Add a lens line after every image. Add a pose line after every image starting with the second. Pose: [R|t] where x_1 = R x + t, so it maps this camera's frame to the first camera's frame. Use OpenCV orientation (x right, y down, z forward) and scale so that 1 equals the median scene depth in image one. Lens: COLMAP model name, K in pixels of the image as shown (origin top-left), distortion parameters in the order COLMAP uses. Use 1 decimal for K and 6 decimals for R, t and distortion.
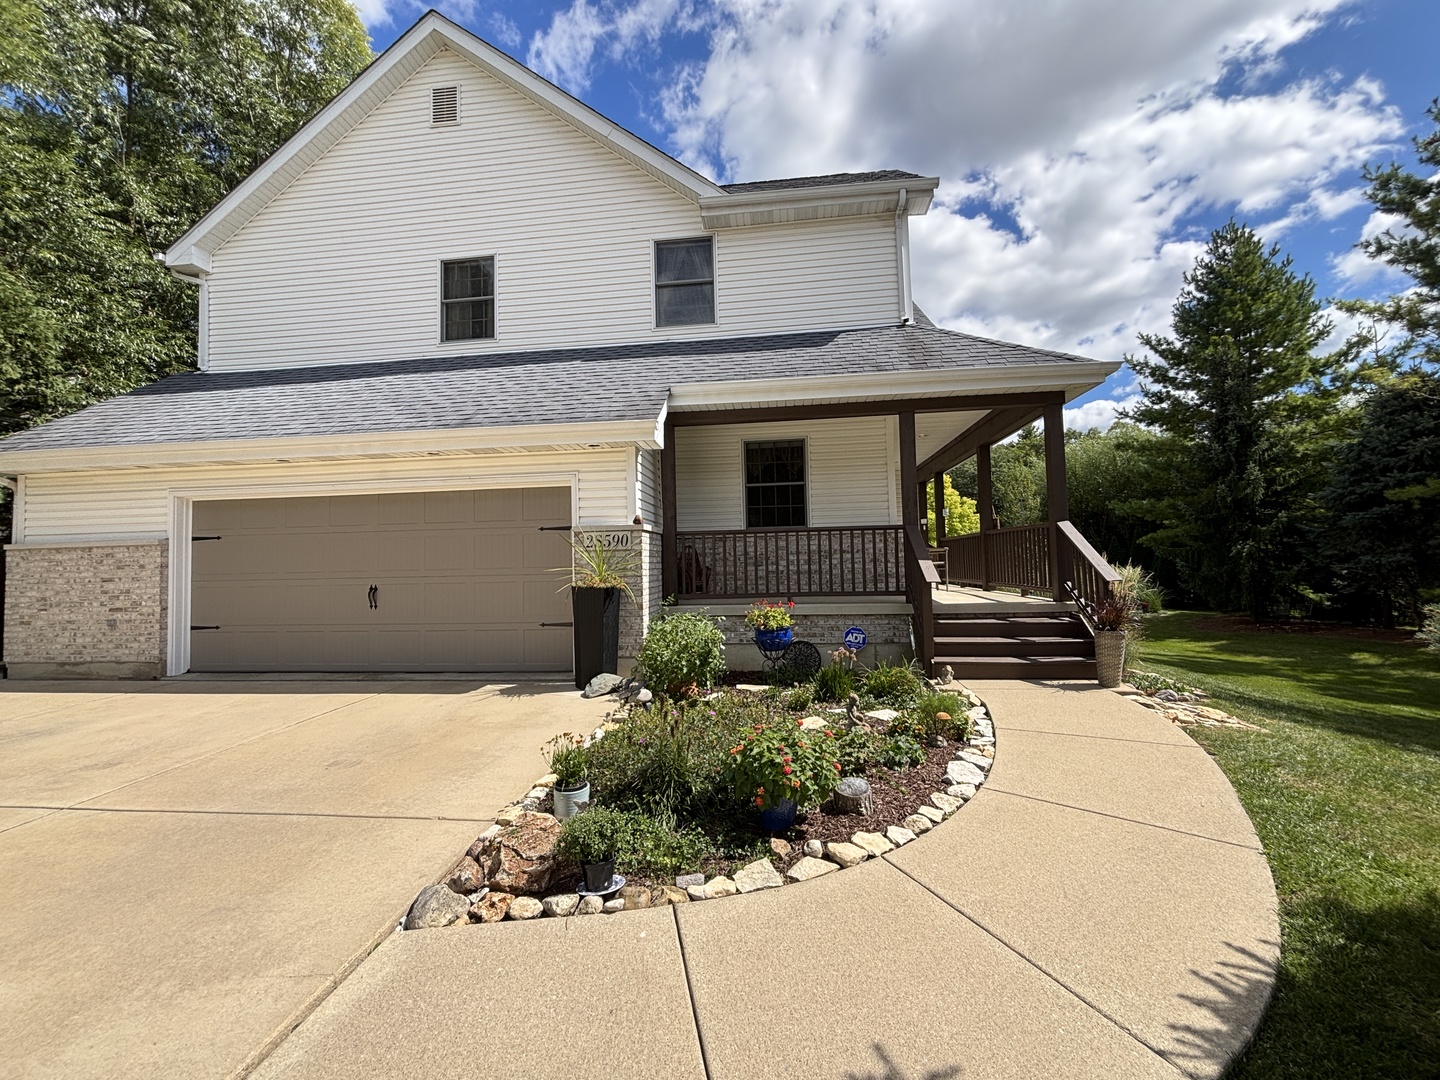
lens RADIAL K [[579.9, 0, 714.4], [0, 579.9, 542.6], [0, 0, 1]] dist [0.005896, -0.000141]
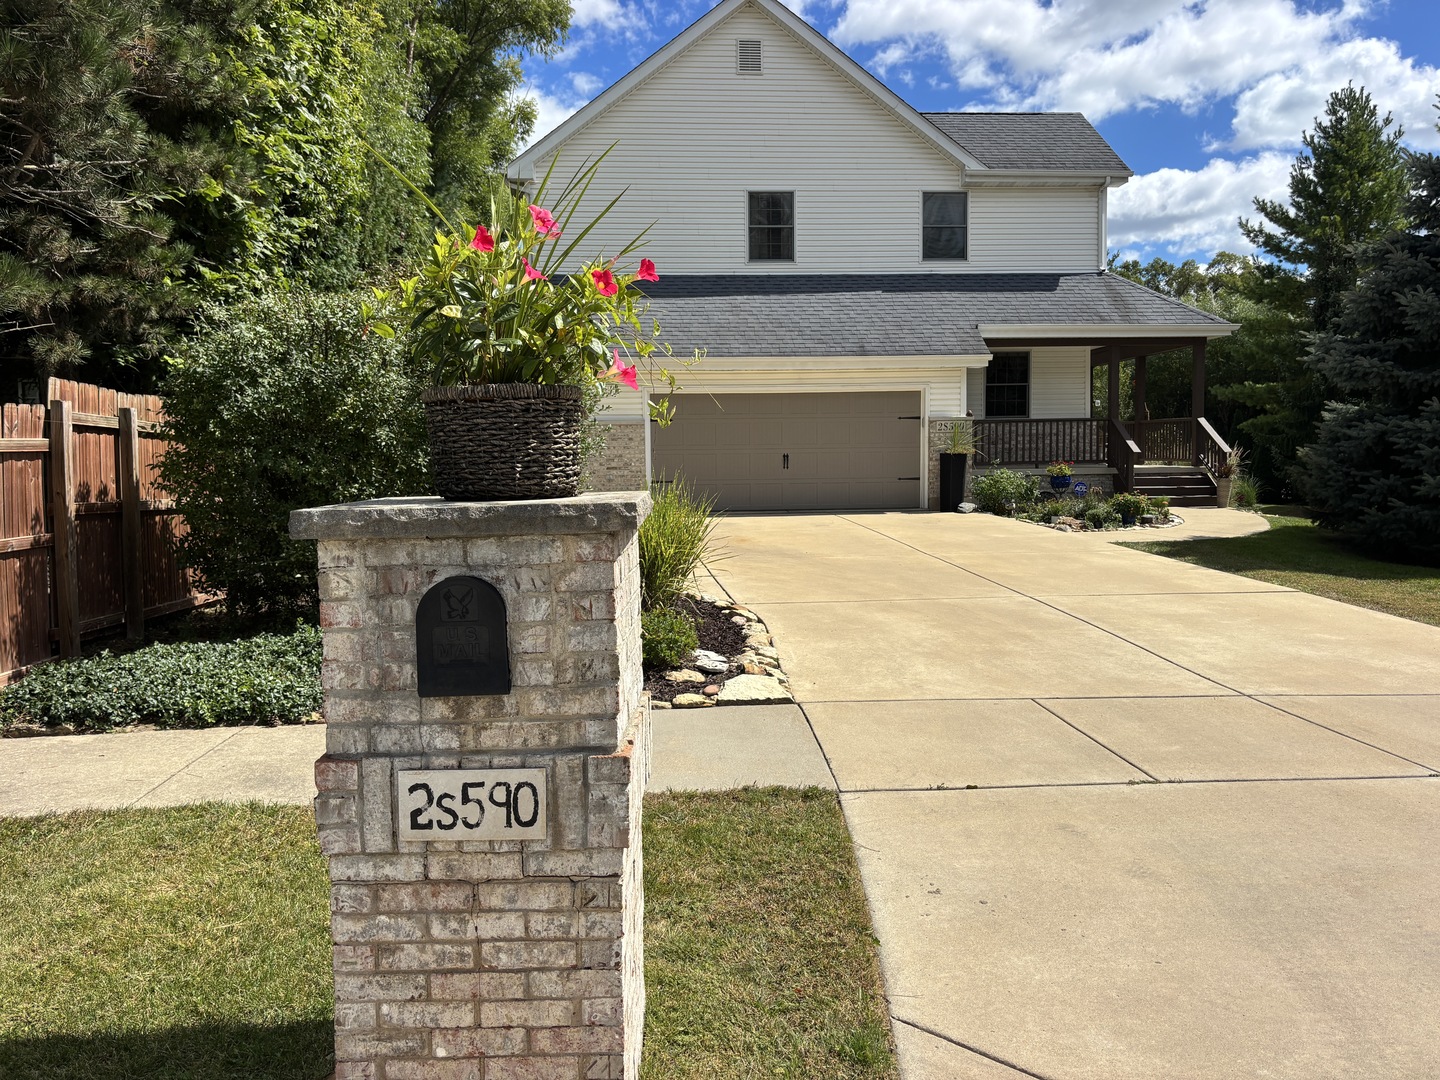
lens RADIAL K [[1104.8, 0, 723.6], [0, 1104.8, 542.9], [0, 0, 1]] dist [0.052292, -0.067131]
pose [[0.979862, -0.004254, 0.199630, -0.989965], [-0.018878, 0.993322, 0.113824, -0.013879], [-0.198781, -0.115301, 0.973238, -1.349196]]
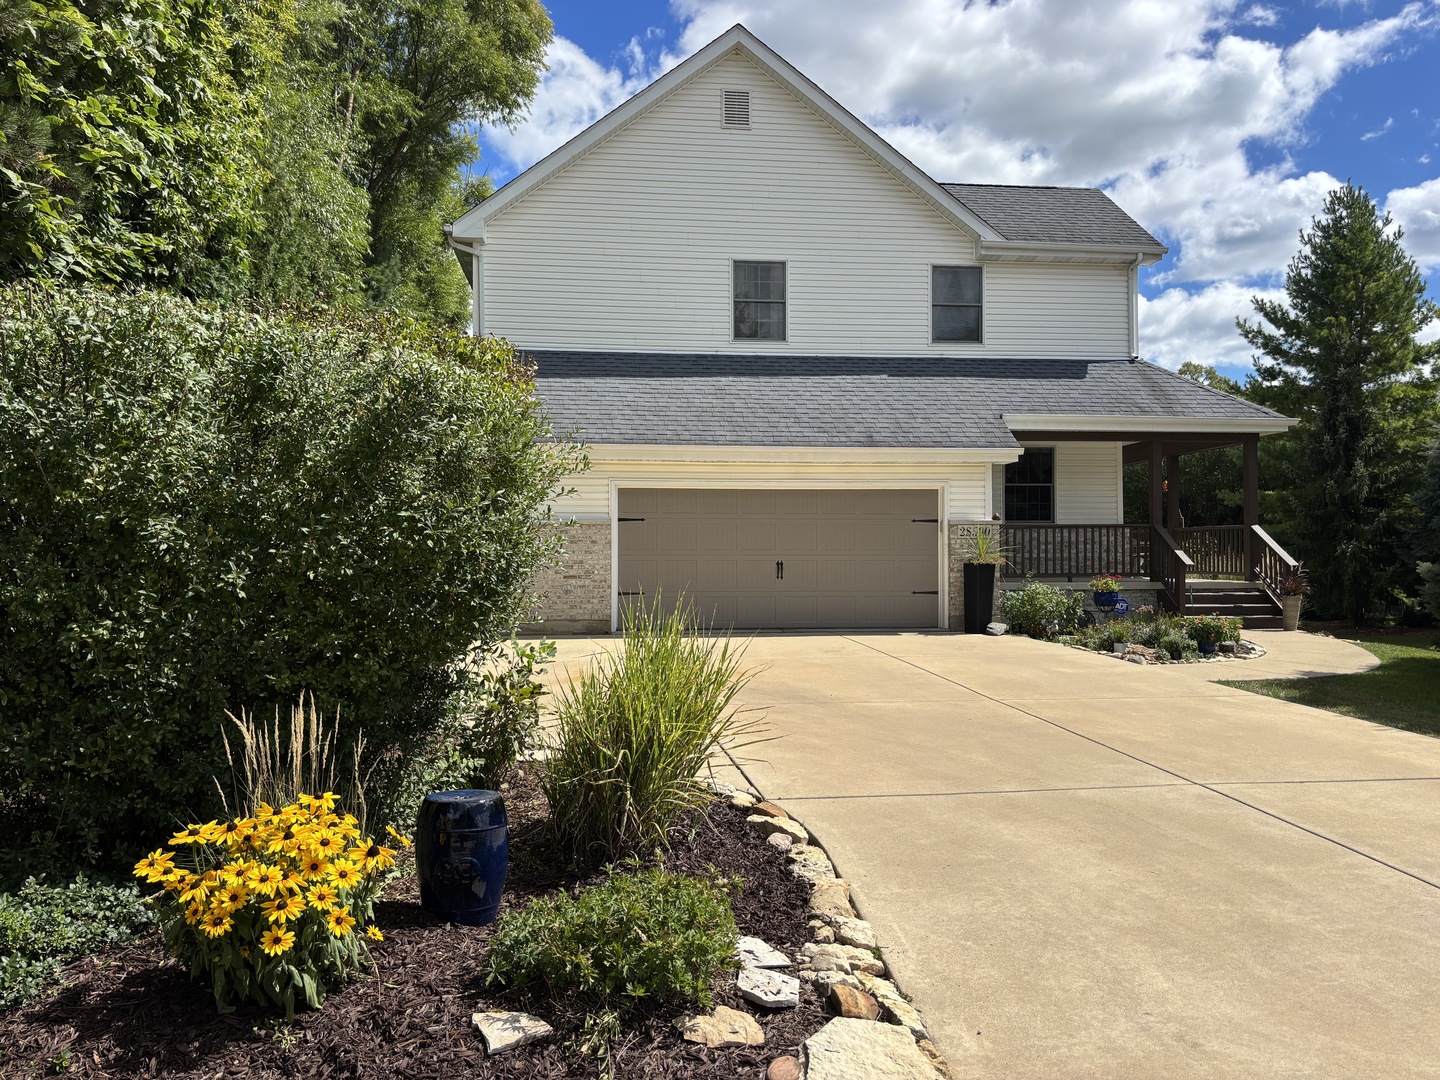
lens RADIAL K [[1104.8, 0, 723.6], [0, 1104.8, 542.9], [0, 0, 1]] dist [0.052292, -0.067131]
pose [[0.970921, 0.024015, 0.238191, -0.957241], [-0.029276, 0.999399, 0.018575, -0.005058], [-0.237602, -0.025008, 0.971041, -0.977522]]
